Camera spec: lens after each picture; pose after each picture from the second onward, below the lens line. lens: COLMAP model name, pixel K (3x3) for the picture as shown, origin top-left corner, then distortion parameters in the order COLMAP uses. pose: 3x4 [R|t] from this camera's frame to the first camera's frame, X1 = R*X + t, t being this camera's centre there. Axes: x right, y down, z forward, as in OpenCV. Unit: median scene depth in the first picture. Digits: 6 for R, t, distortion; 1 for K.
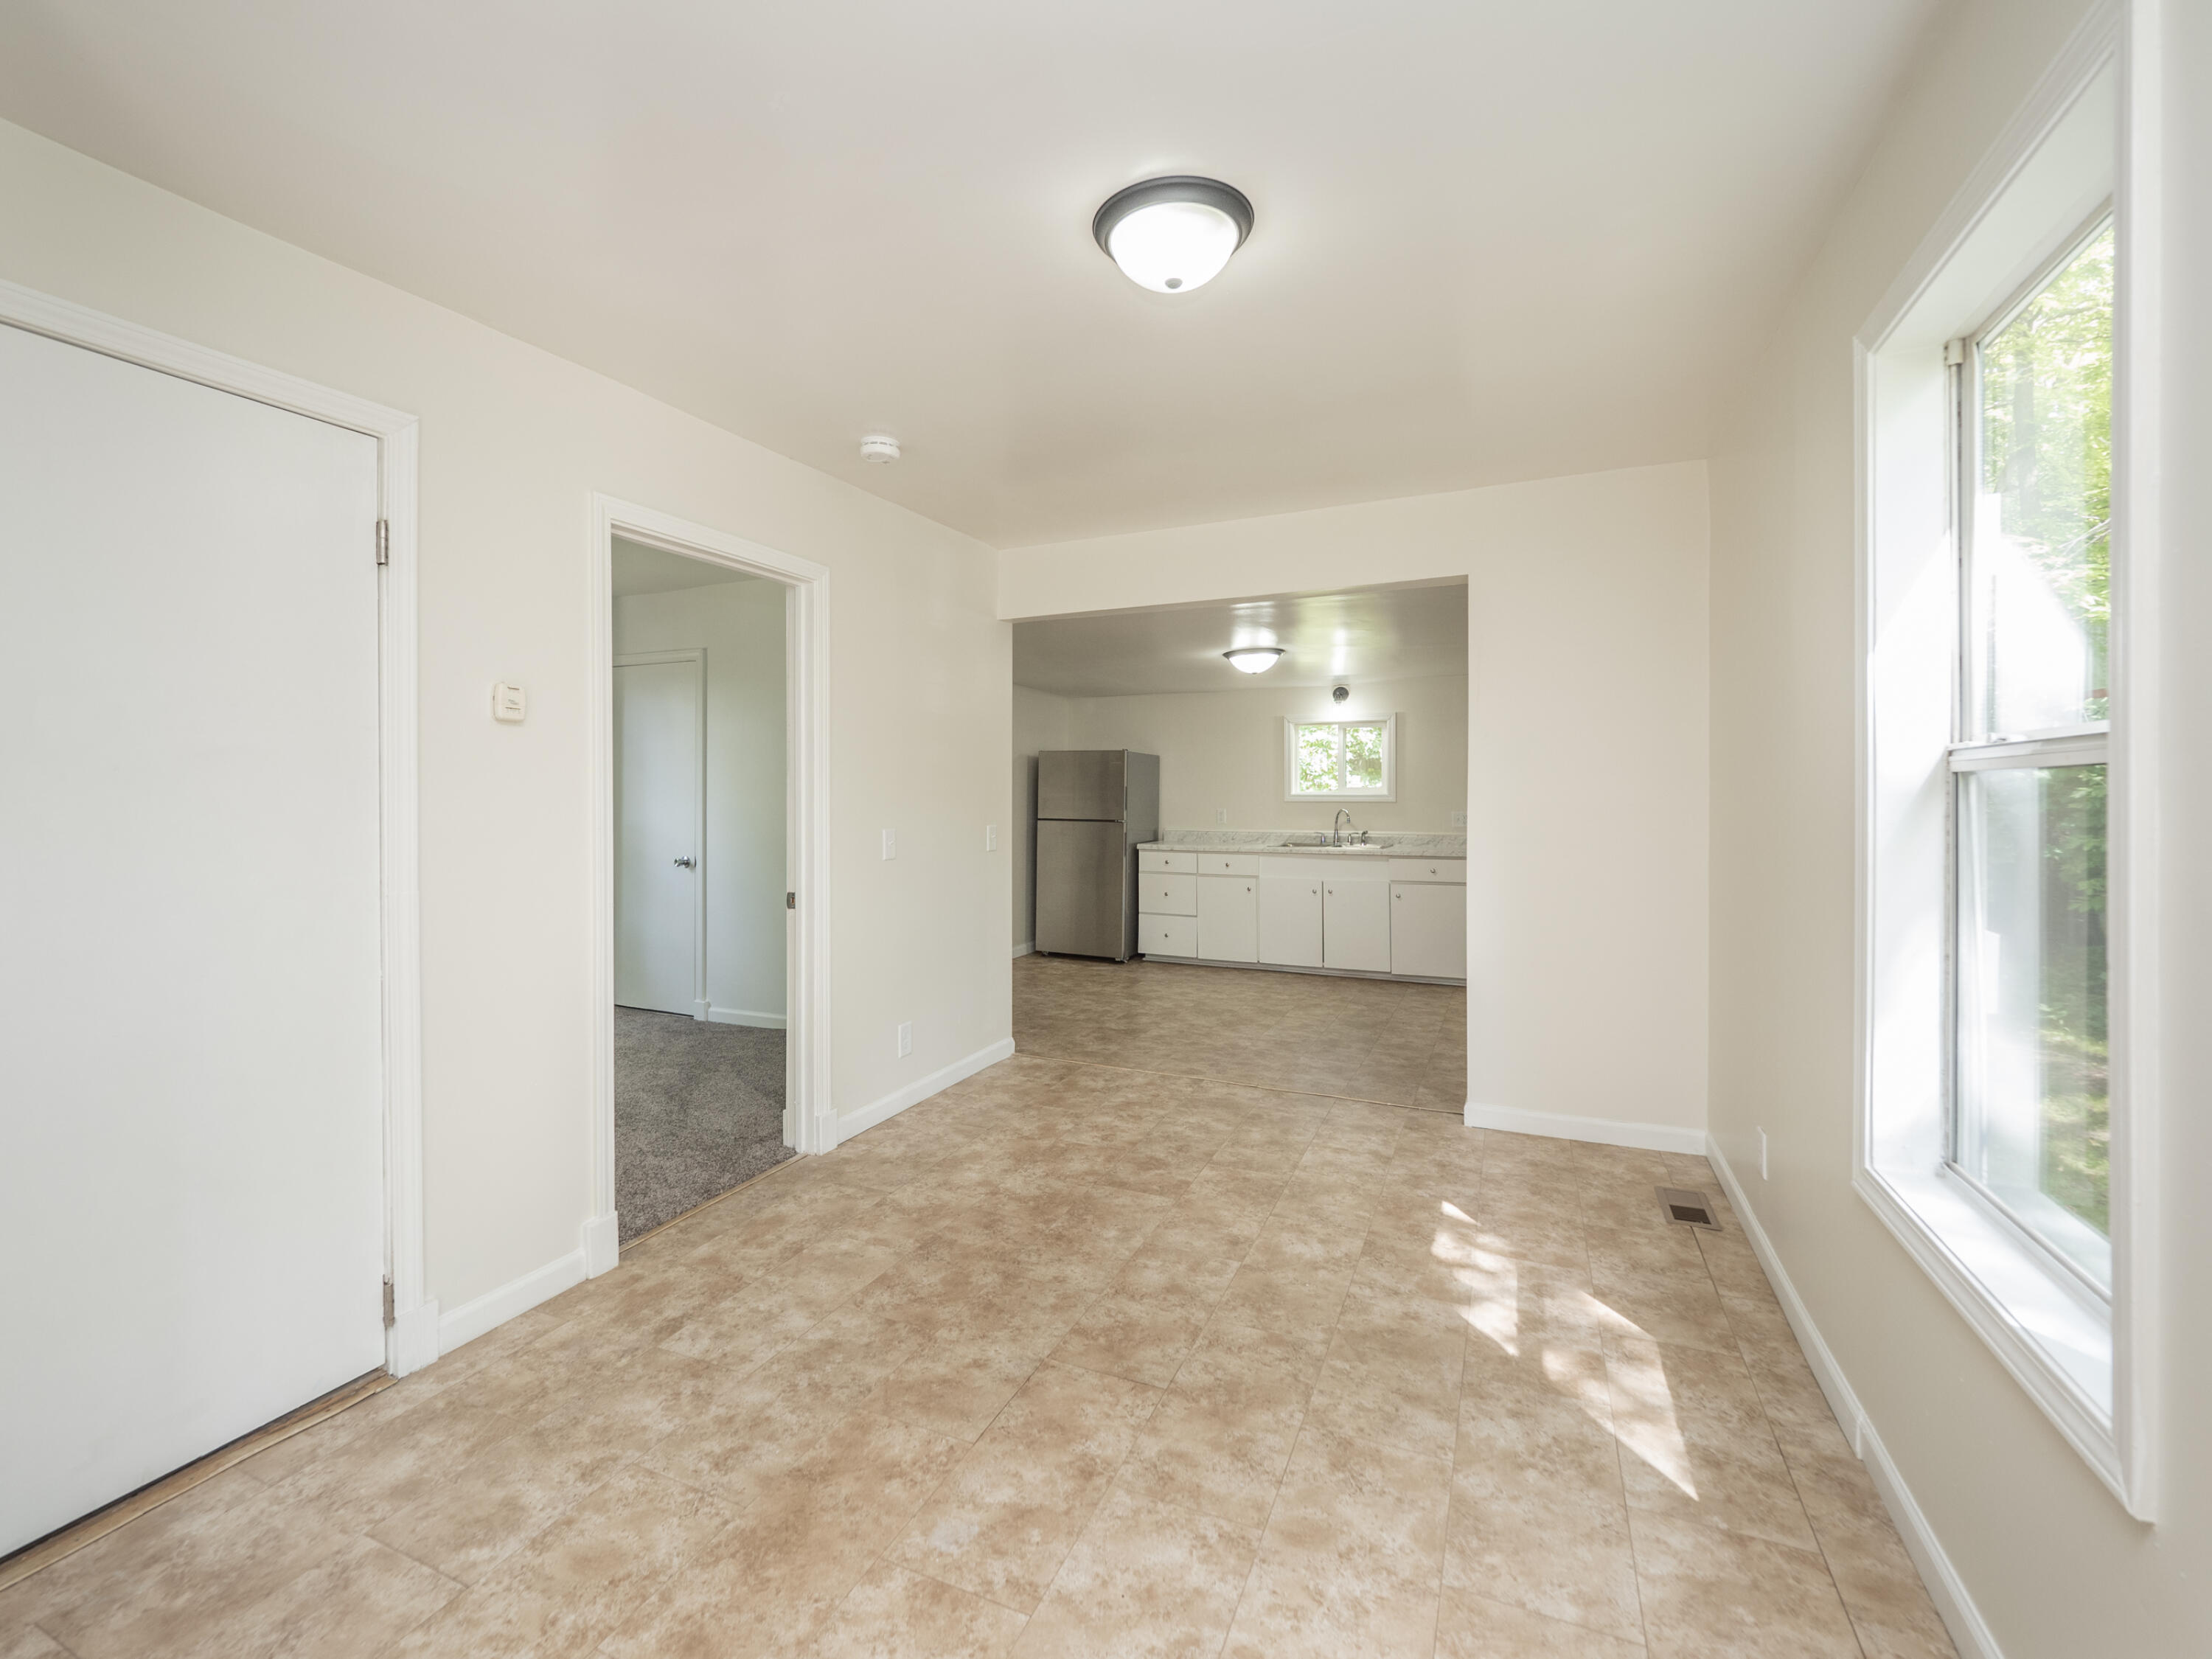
lens RADIAL K [[969.4, 0, 1099.1], [0, 969.4, 779.9], [0, 0, 1]] dist [-0.018052, -0.000327]
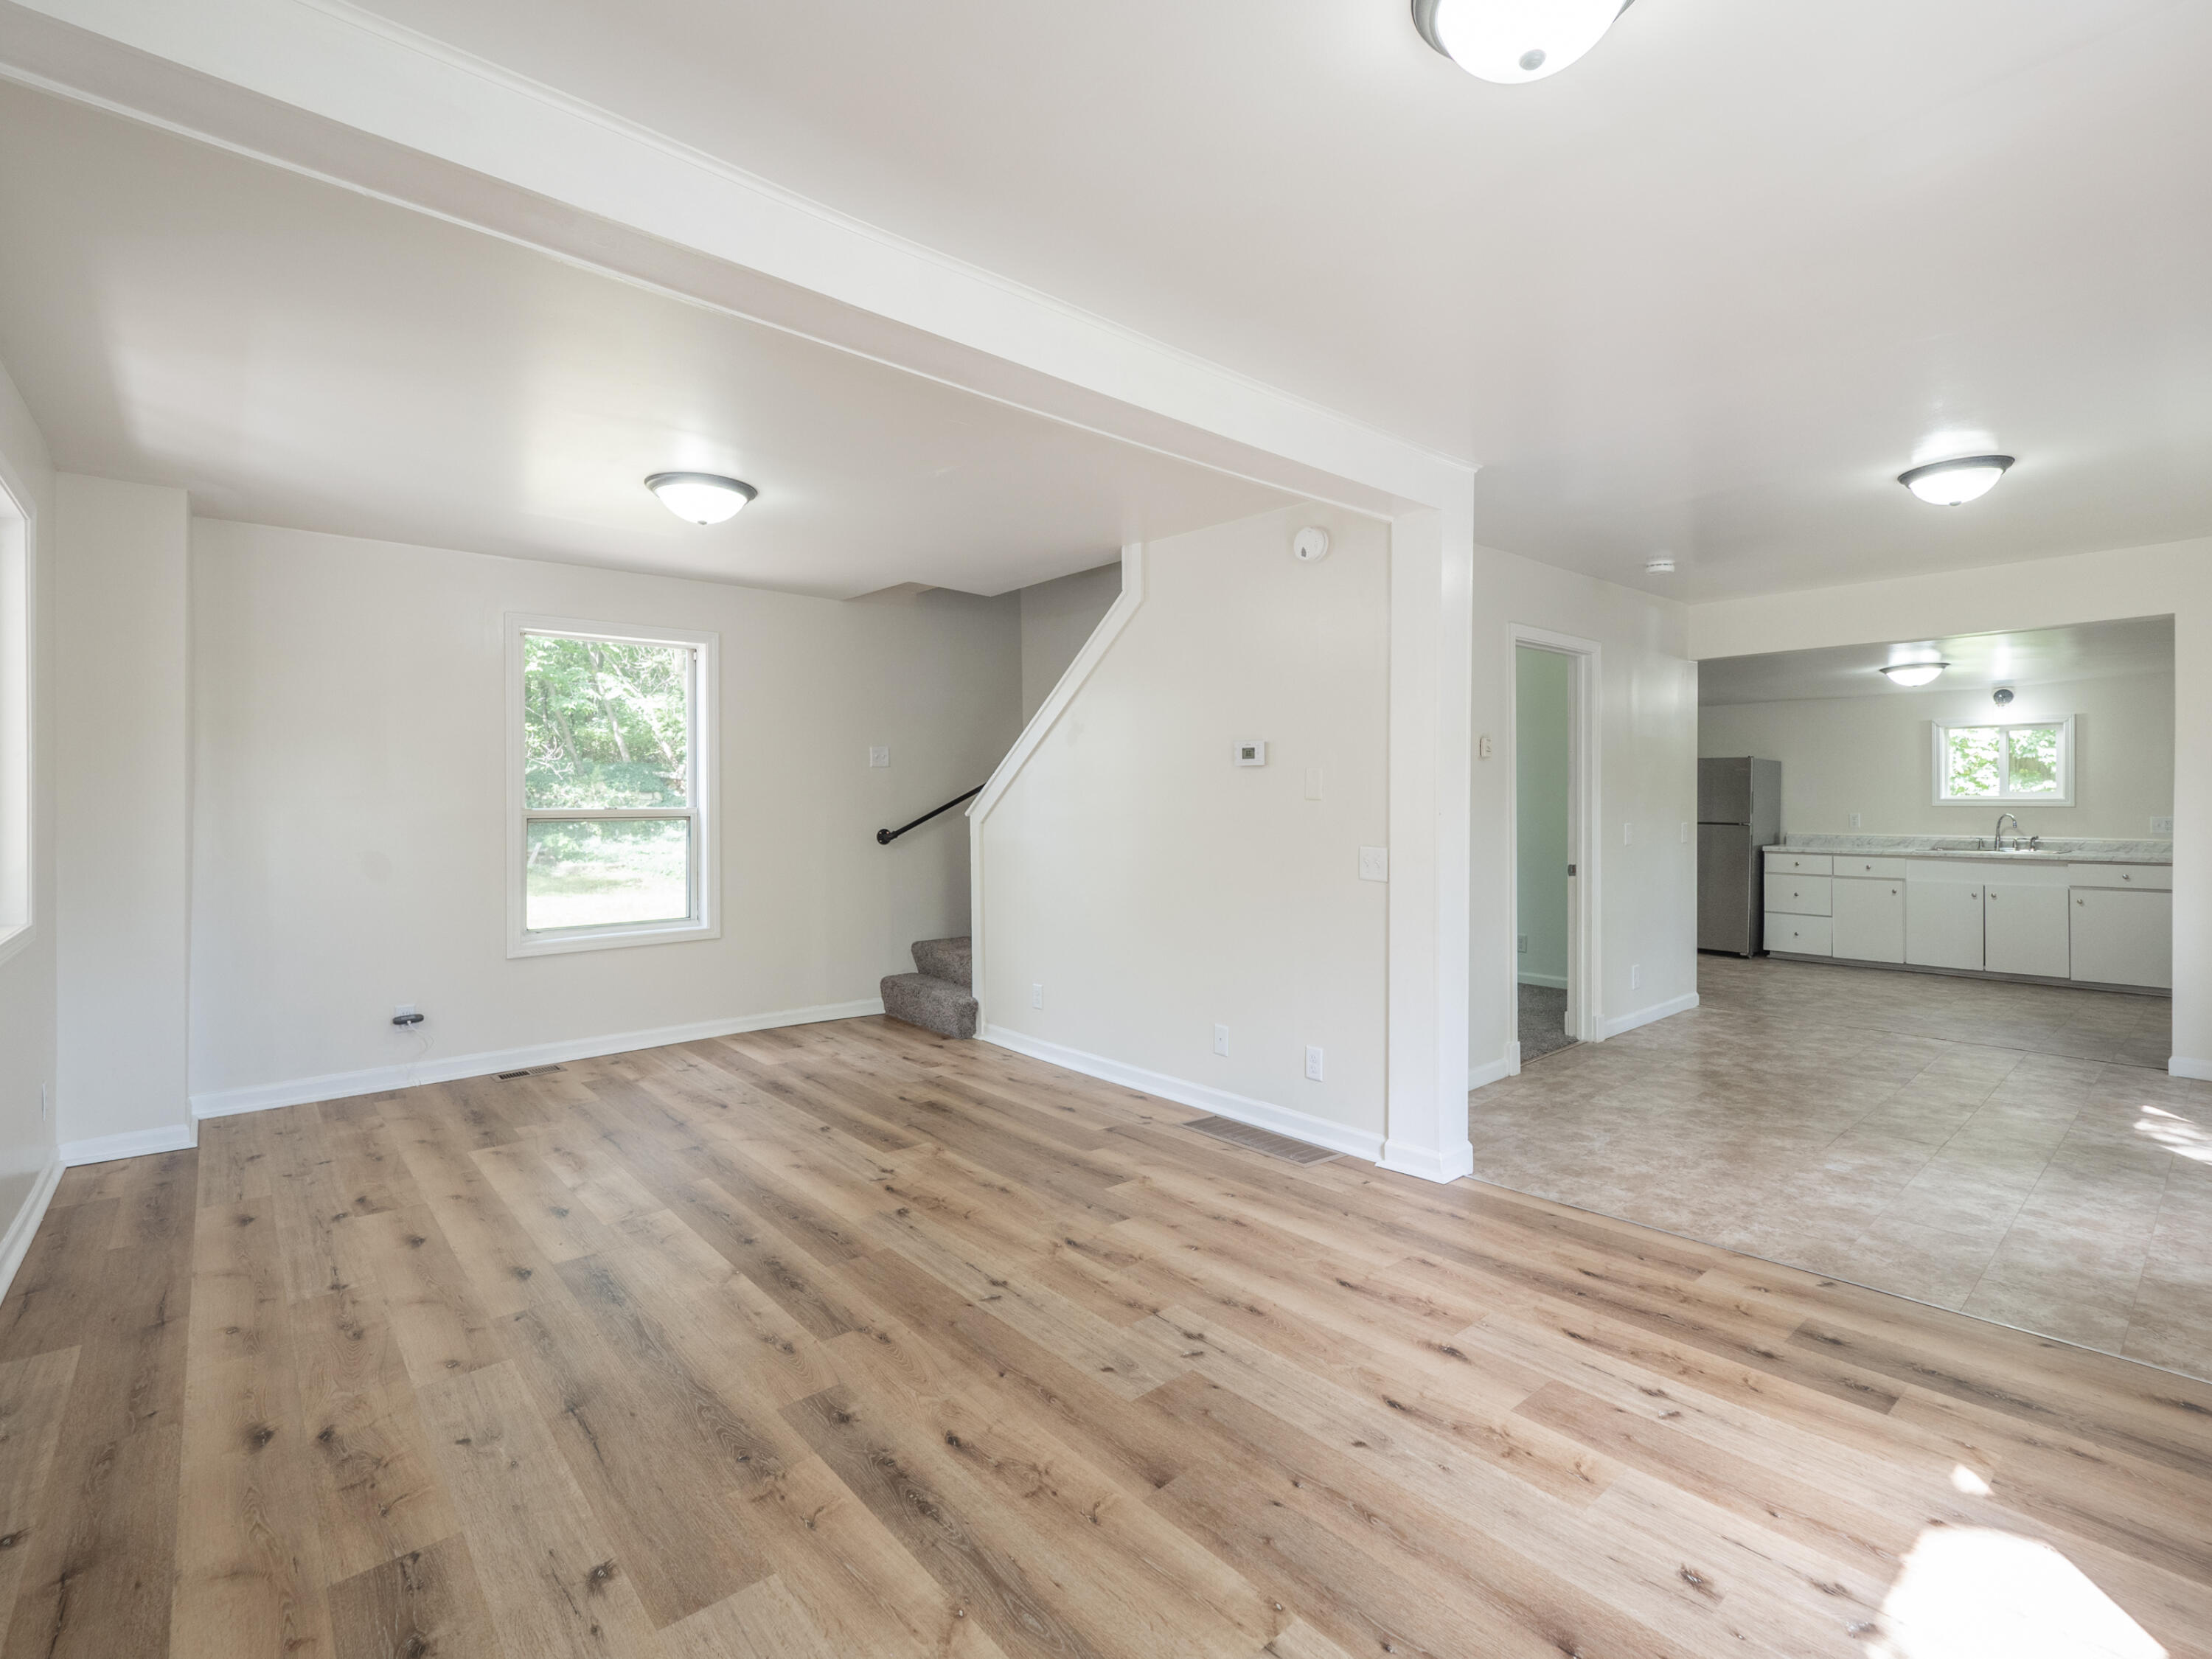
lens RADIAL K [[1034.3, 0, 1109.7], [0, 1034.3, 798.2], [0, 0, 1]] dist [-0.019549, -0.000103]
pose [[0.902960, -0.003286, -0.429712, -0.140266], [0.007795, 0.999931, 0.008732, -0.002048], [0.429654, -0.011234, 0.902924, -0.360869]]
